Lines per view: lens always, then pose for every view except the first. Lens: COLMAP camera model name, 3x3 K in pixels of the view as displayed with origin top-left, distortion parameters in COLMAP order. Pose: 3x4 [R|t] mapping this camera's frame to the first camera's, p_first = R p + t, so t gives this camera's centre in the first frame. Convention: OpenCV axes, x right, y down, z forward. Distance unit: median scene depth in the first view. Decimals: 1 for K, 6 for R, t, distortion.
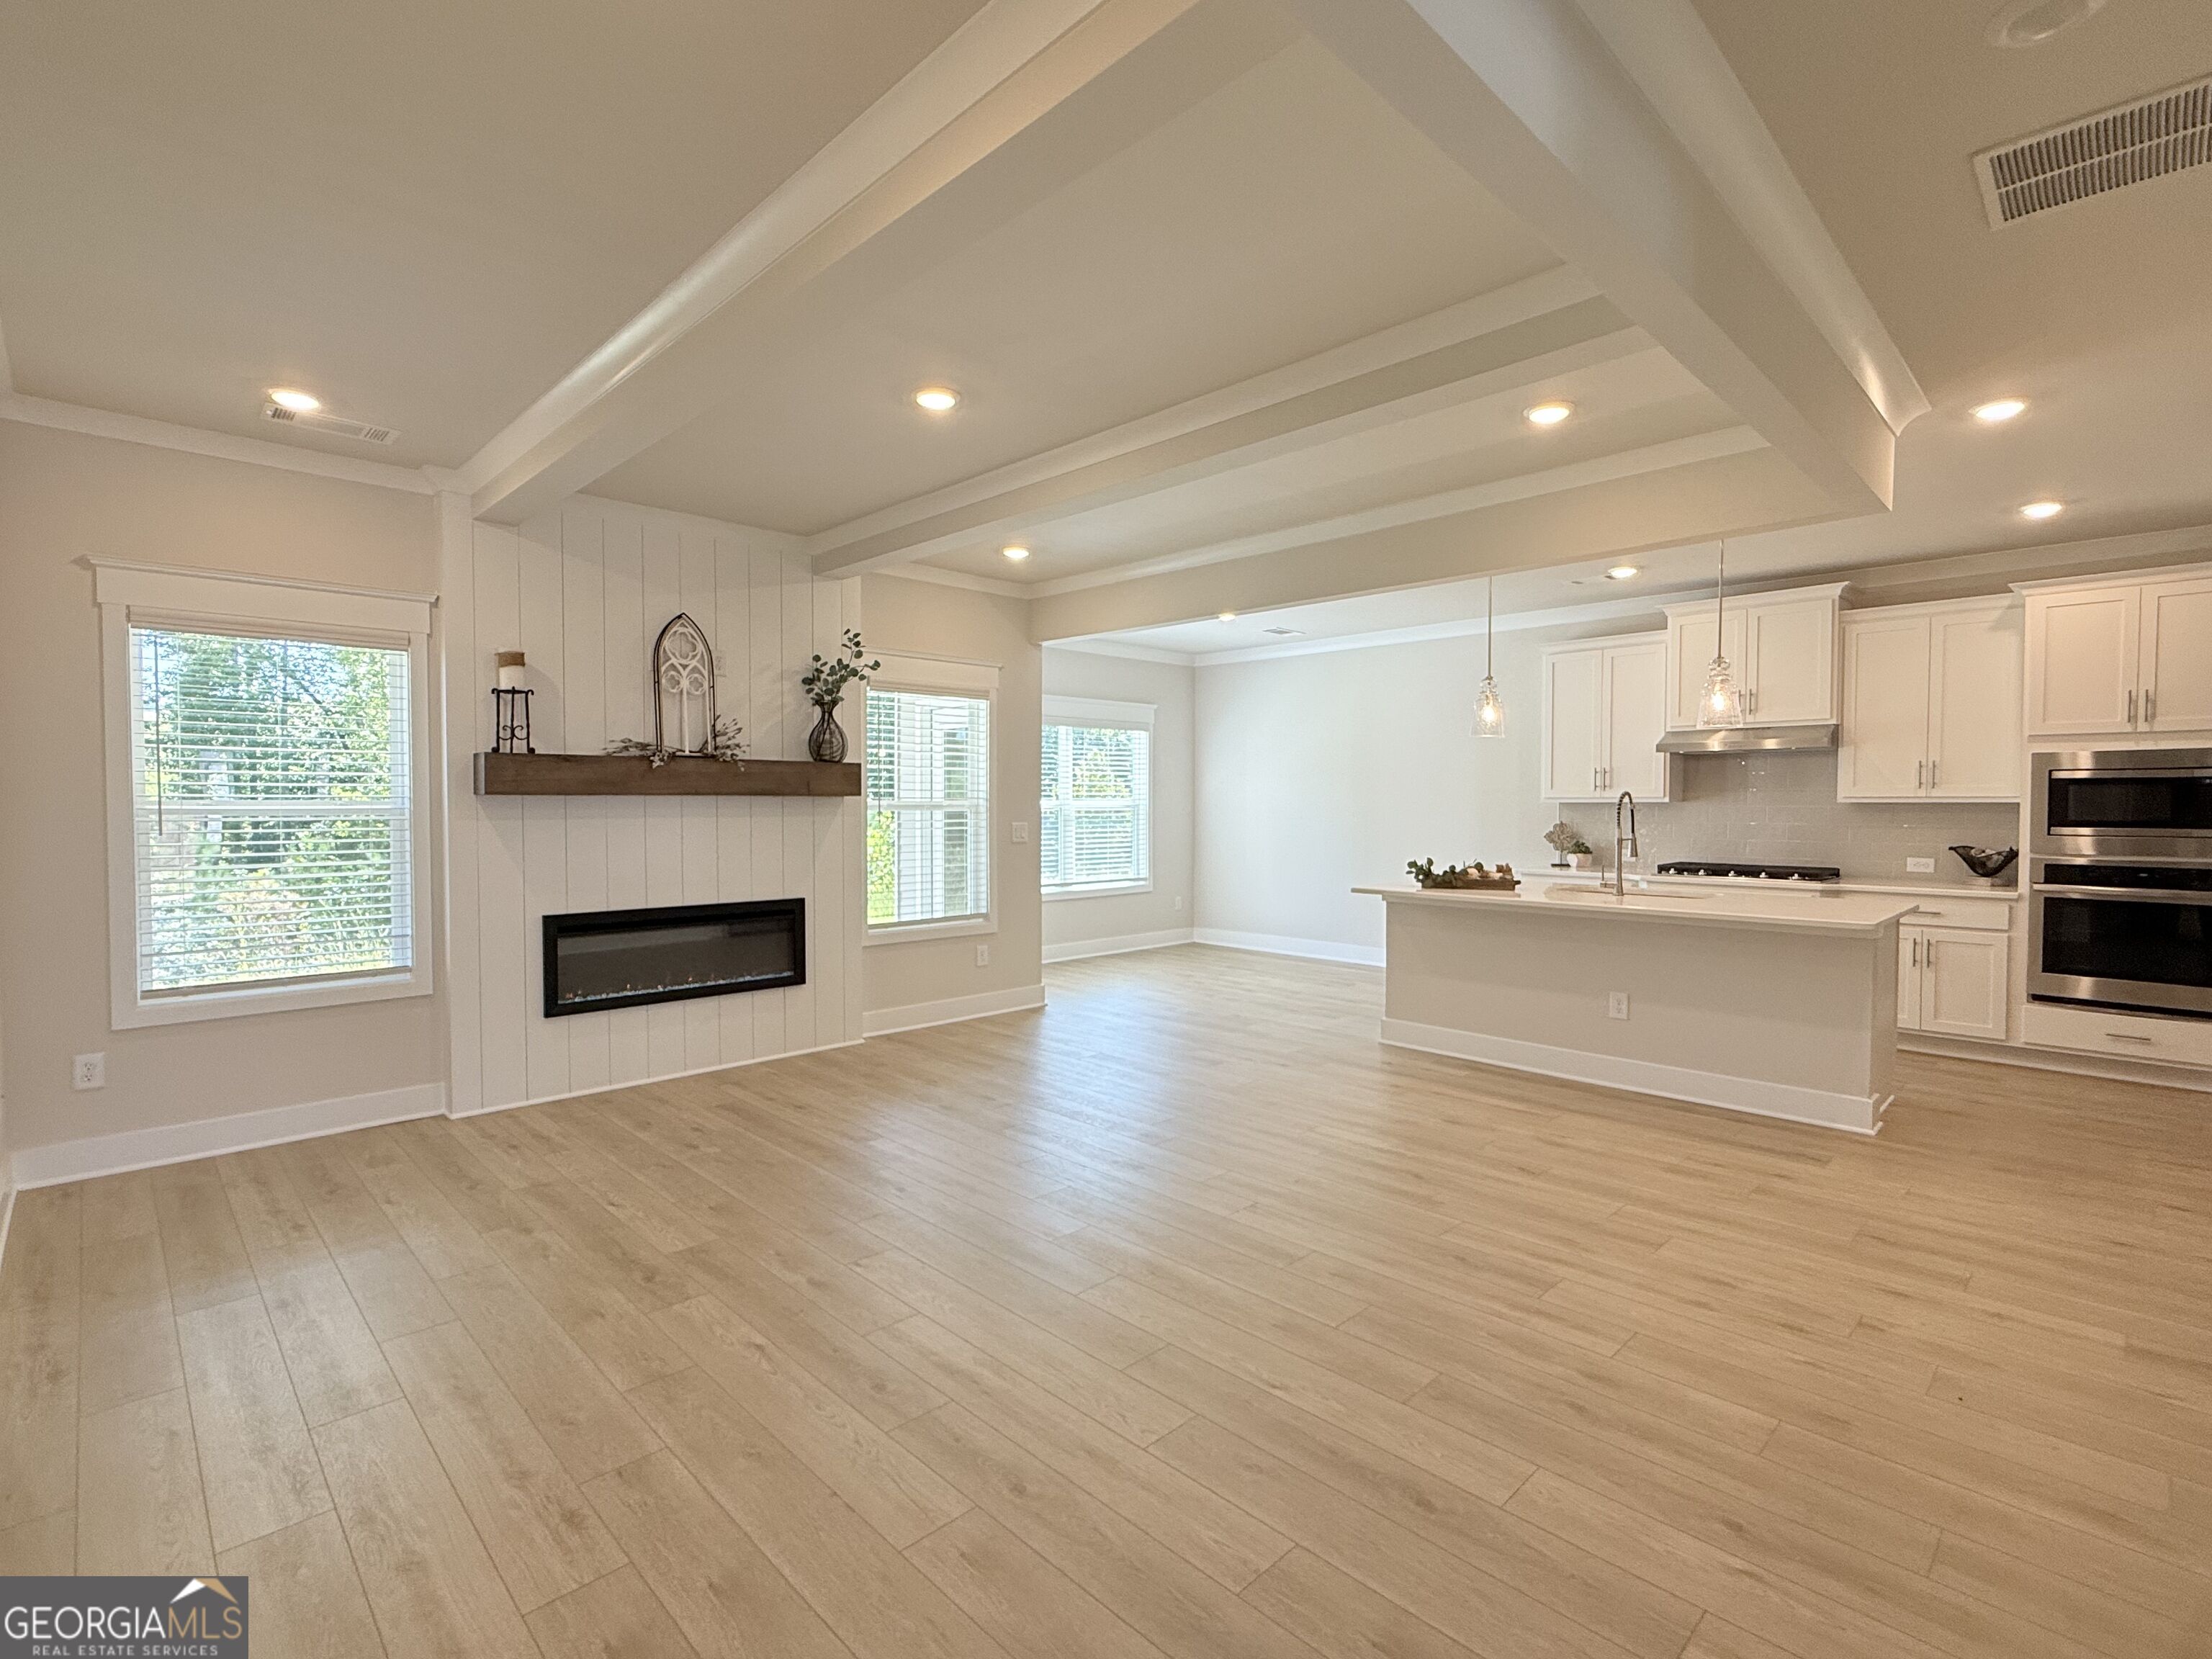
lens RADIAL K [[1045.5, 0, 1103.6], [0, 1045.5, 831.7], [0, 0, 1]] dist [-0.000517, 0.000350]
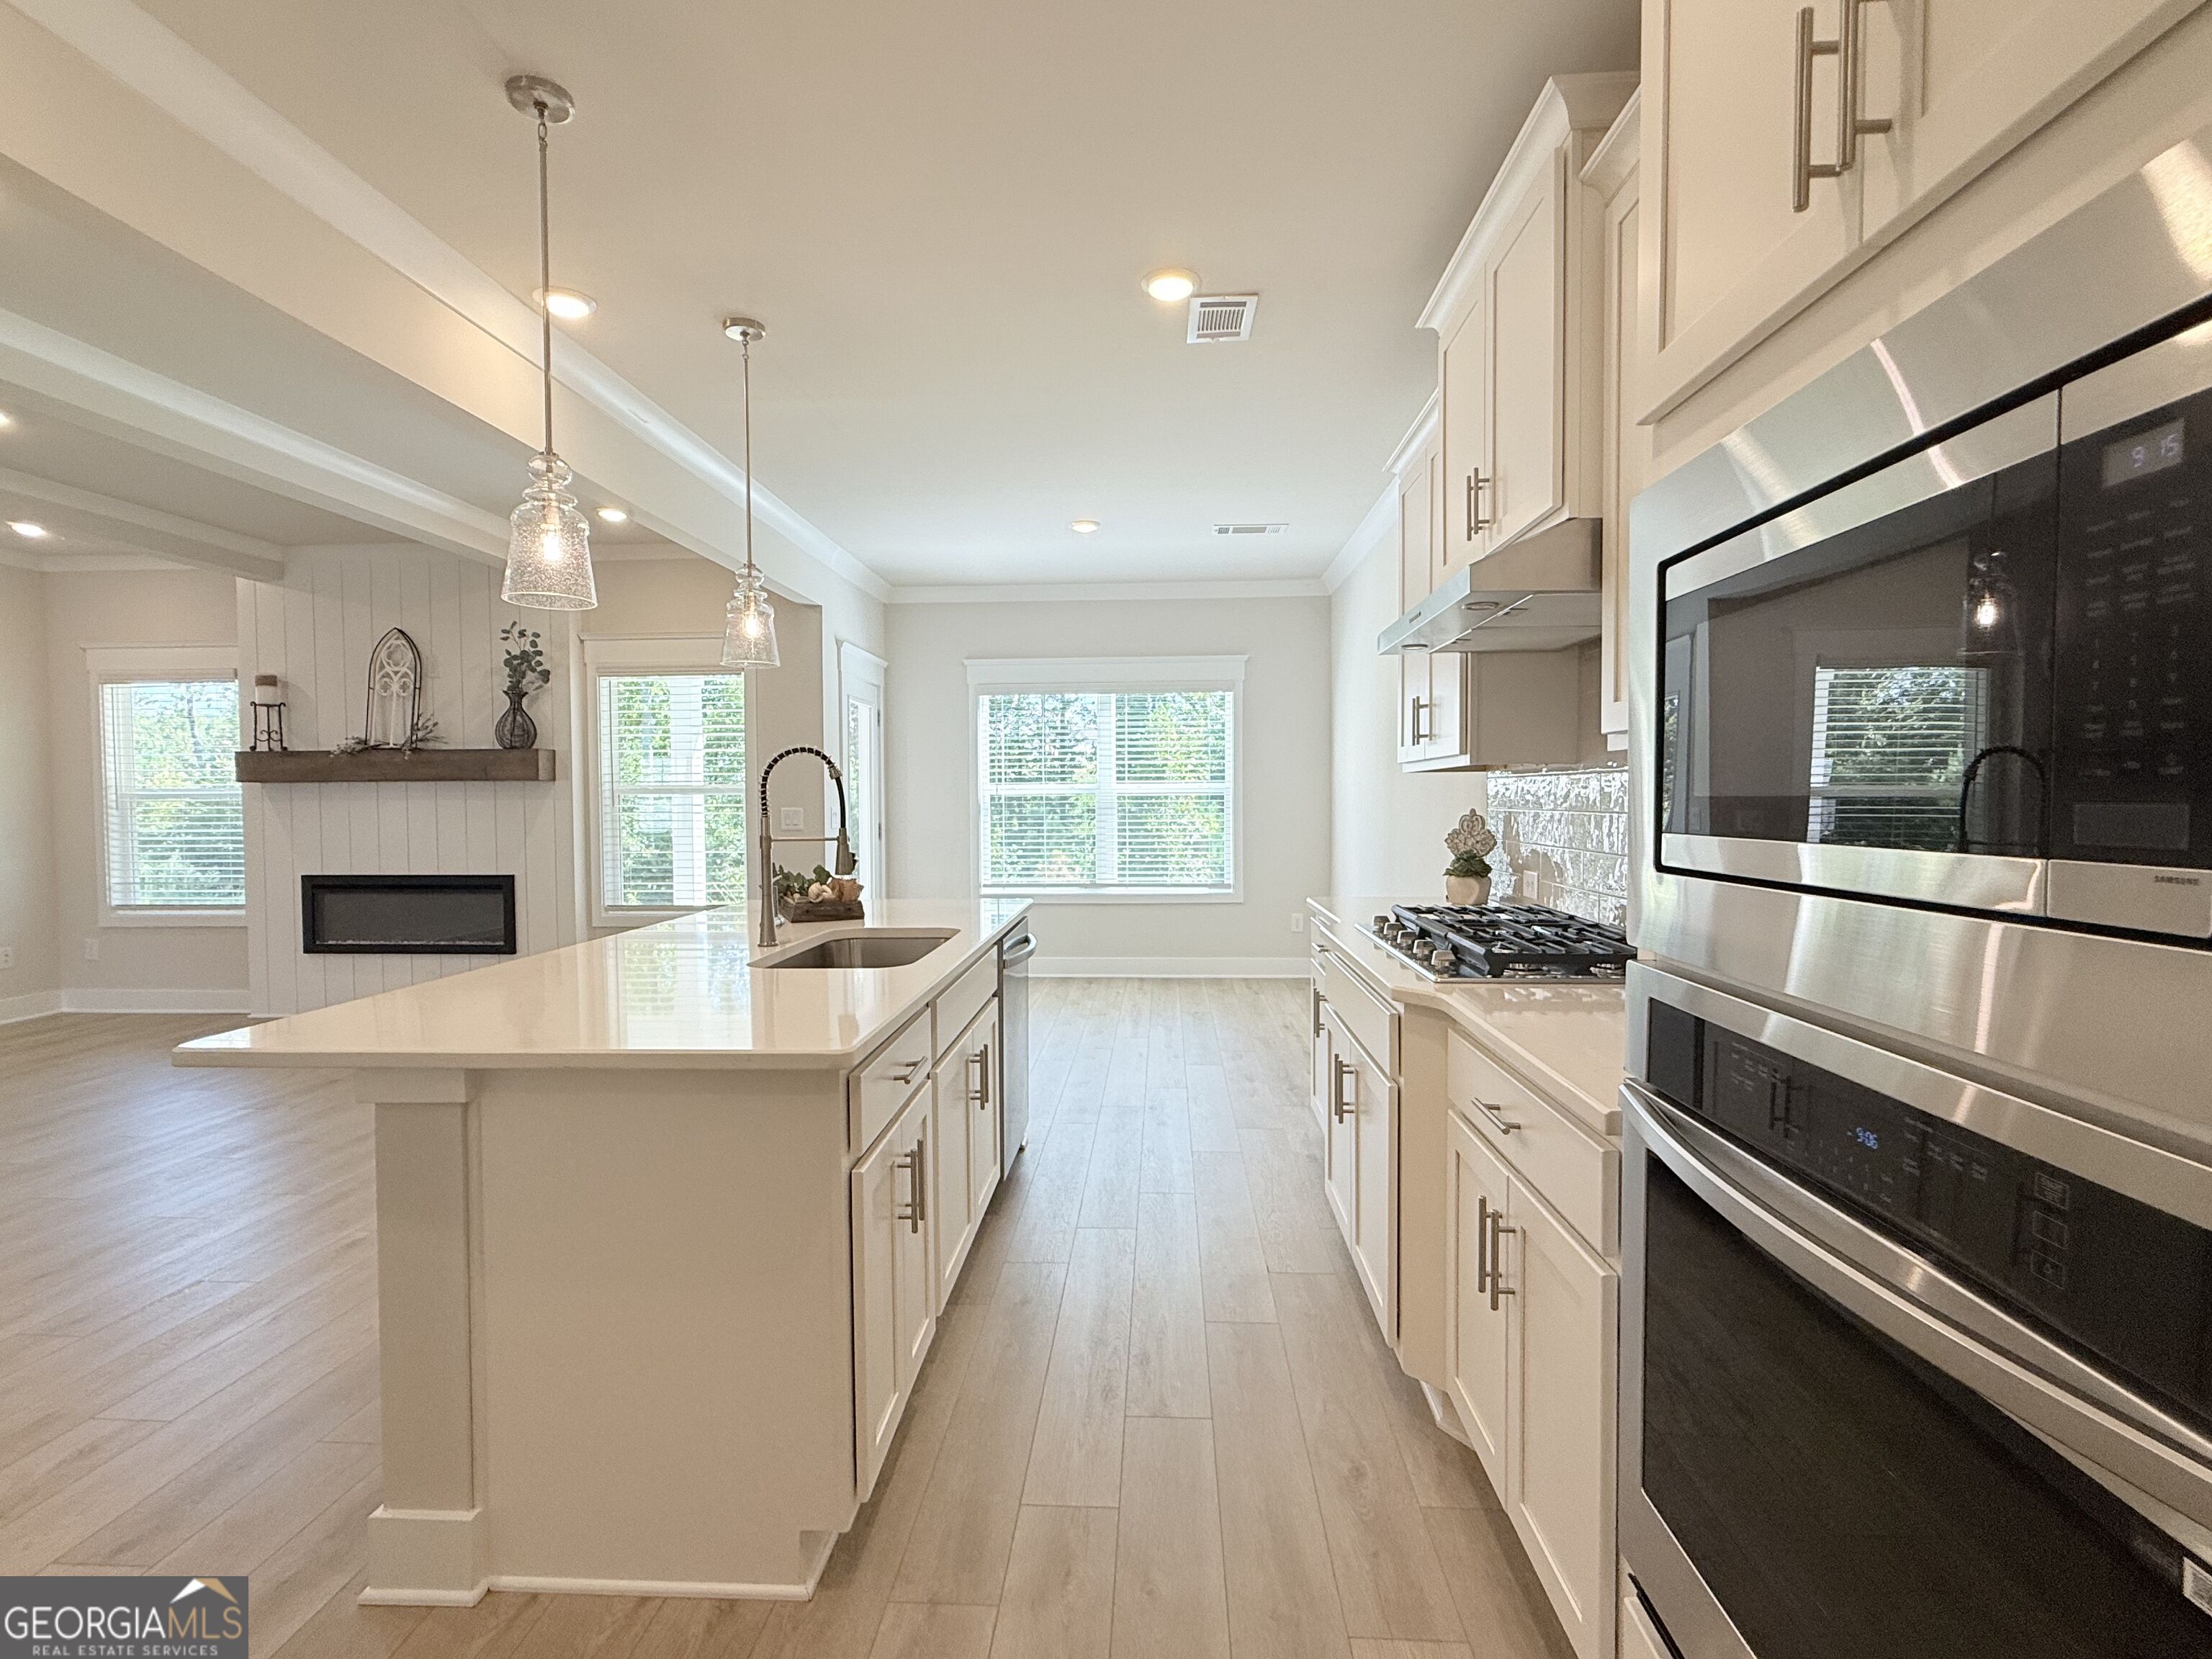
lens RADIAL K [[1046.3, 0, 1100.8], [0, 1046.3, 833.4], [0, 0, 1]] dist [-0.000671, 0.000174]
pose [[0.674302, 0.020715, -0.738165, 0.999753], [-0.015154, 0.999784, 0.014215, -0.005198], [0.738300, 0.001601, 0.674470, 0.778250]]
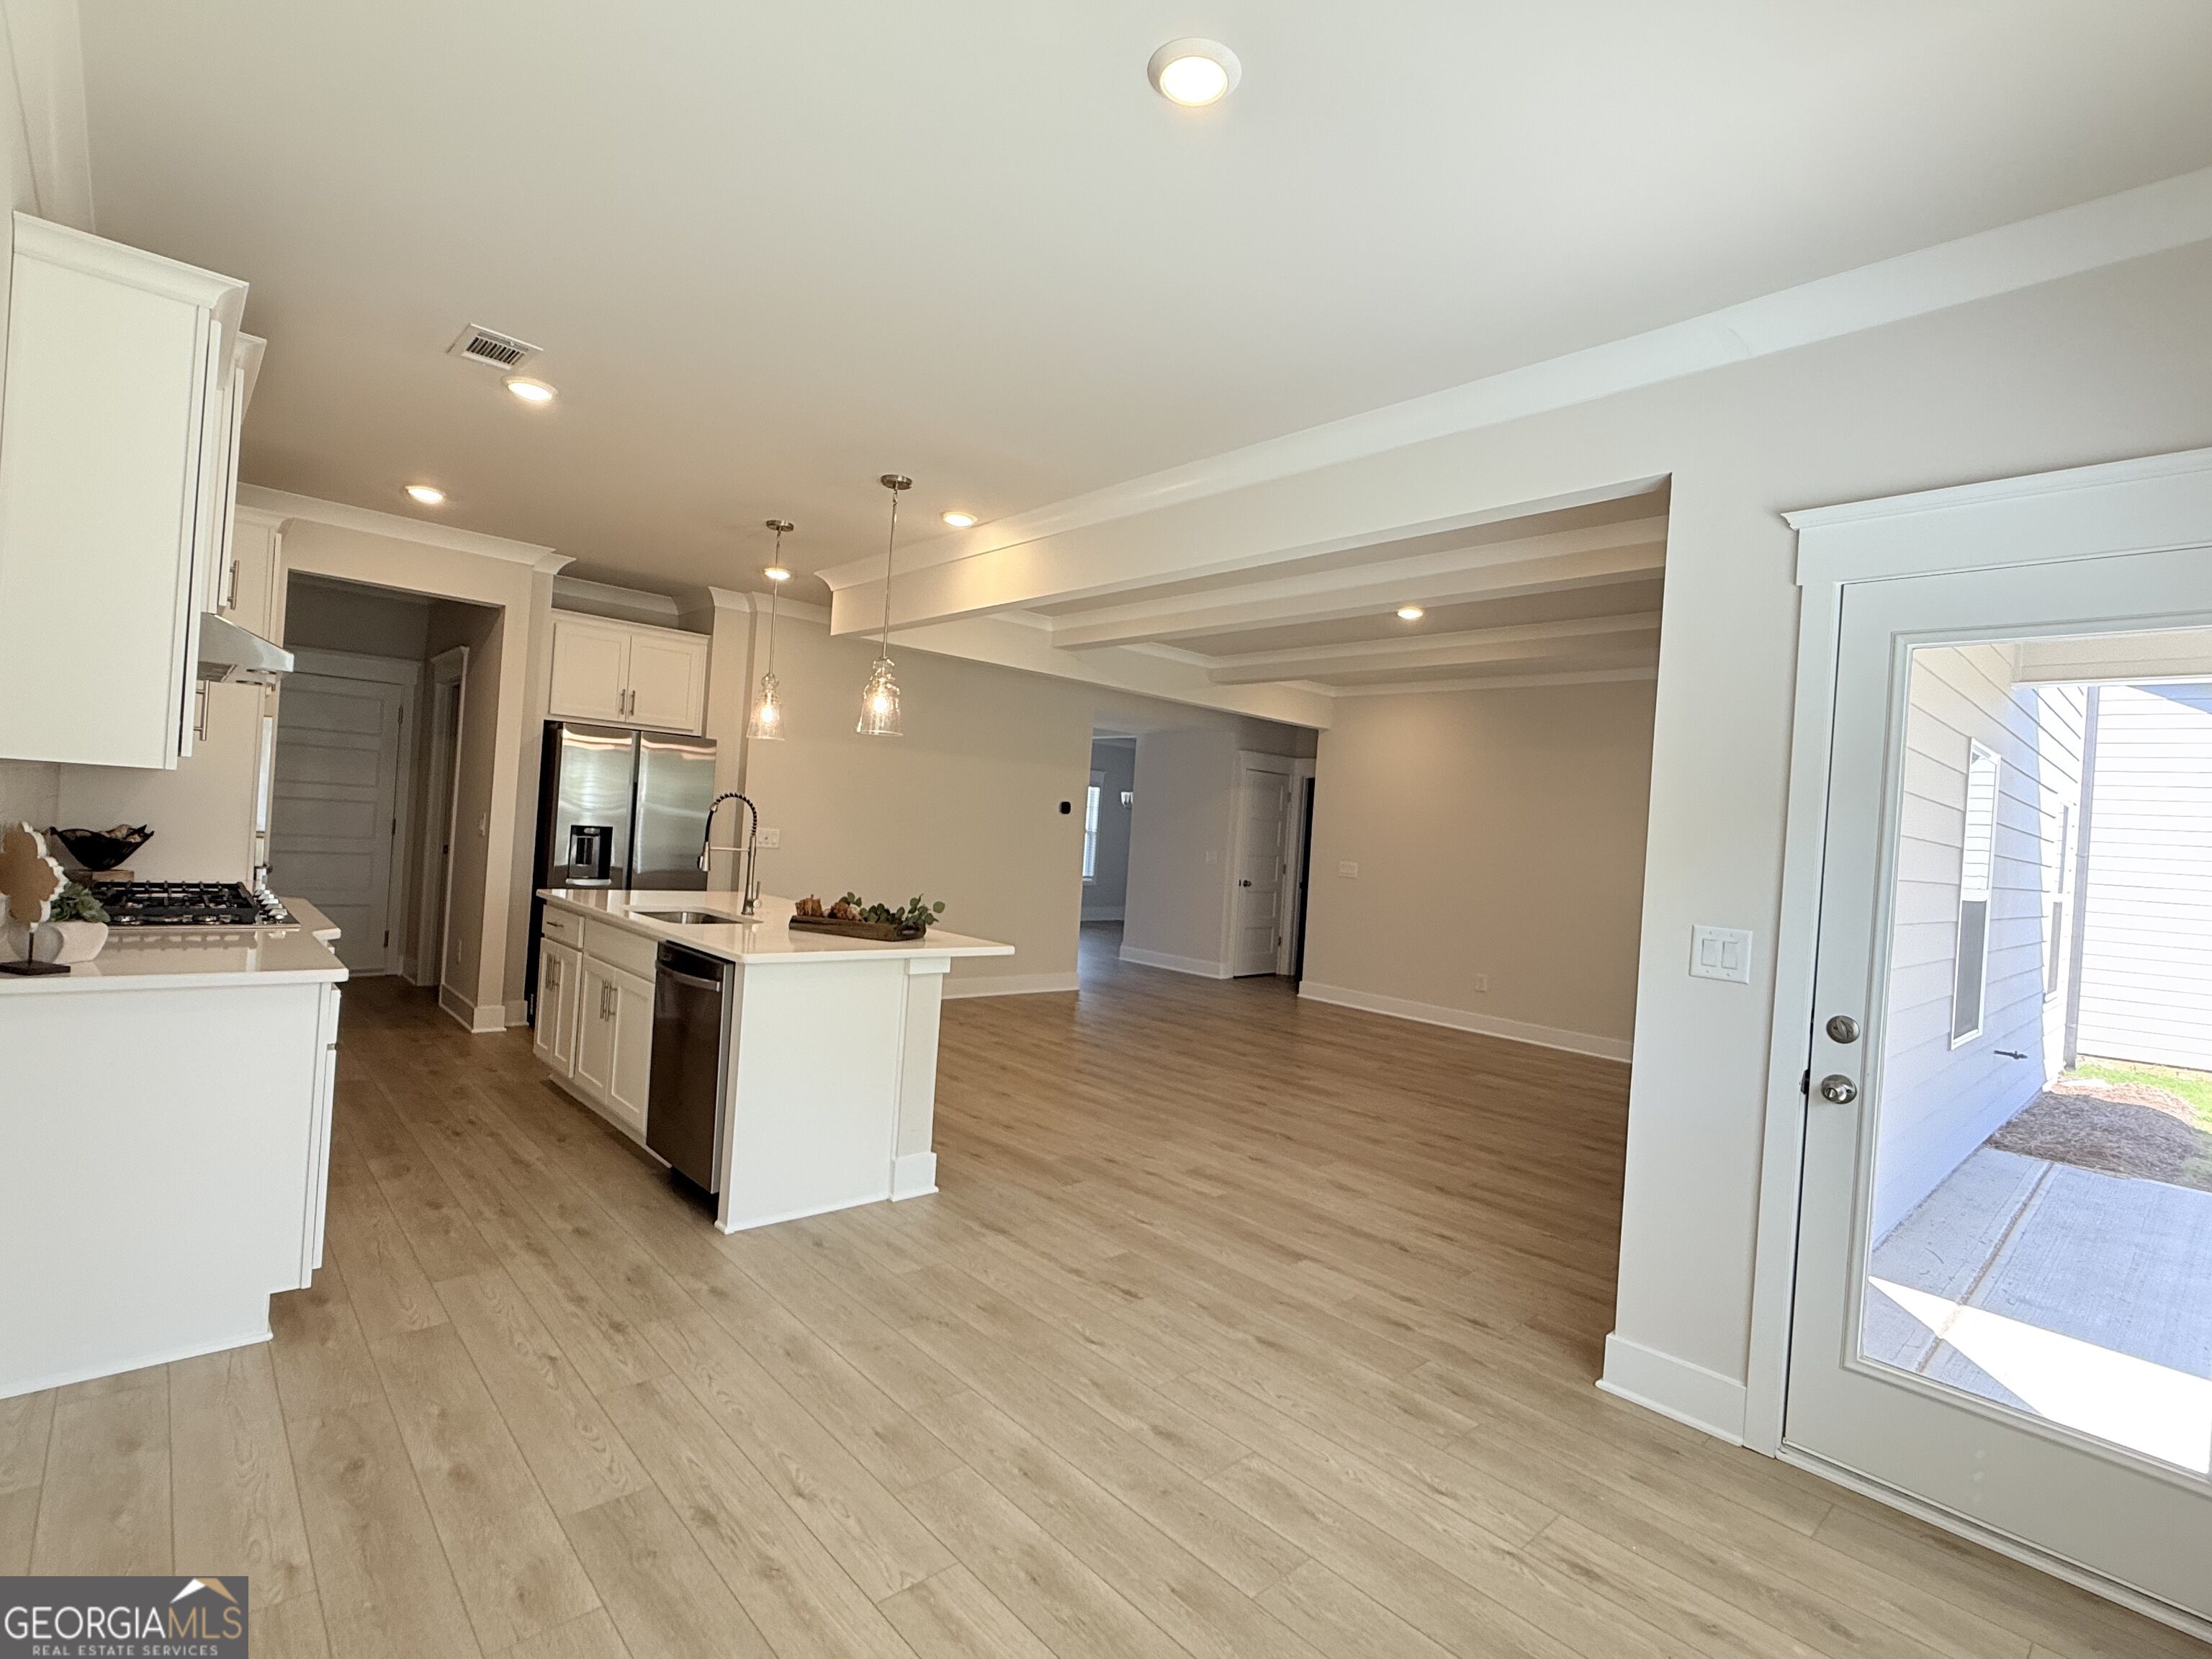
lens RADIAL K [[1045.5, 0, 1103.6], [0, 1045.5, 831.7], [0, 0, 1]] dist [-0.000517, 0.000350]
pose [[-0.997063, -0.070257, 0.030495, 0.178814], [-0.069346, 0.997143, 0.029959, -0.054084], [-0.032513, 0.027757, -0.999086, 1.874262]]
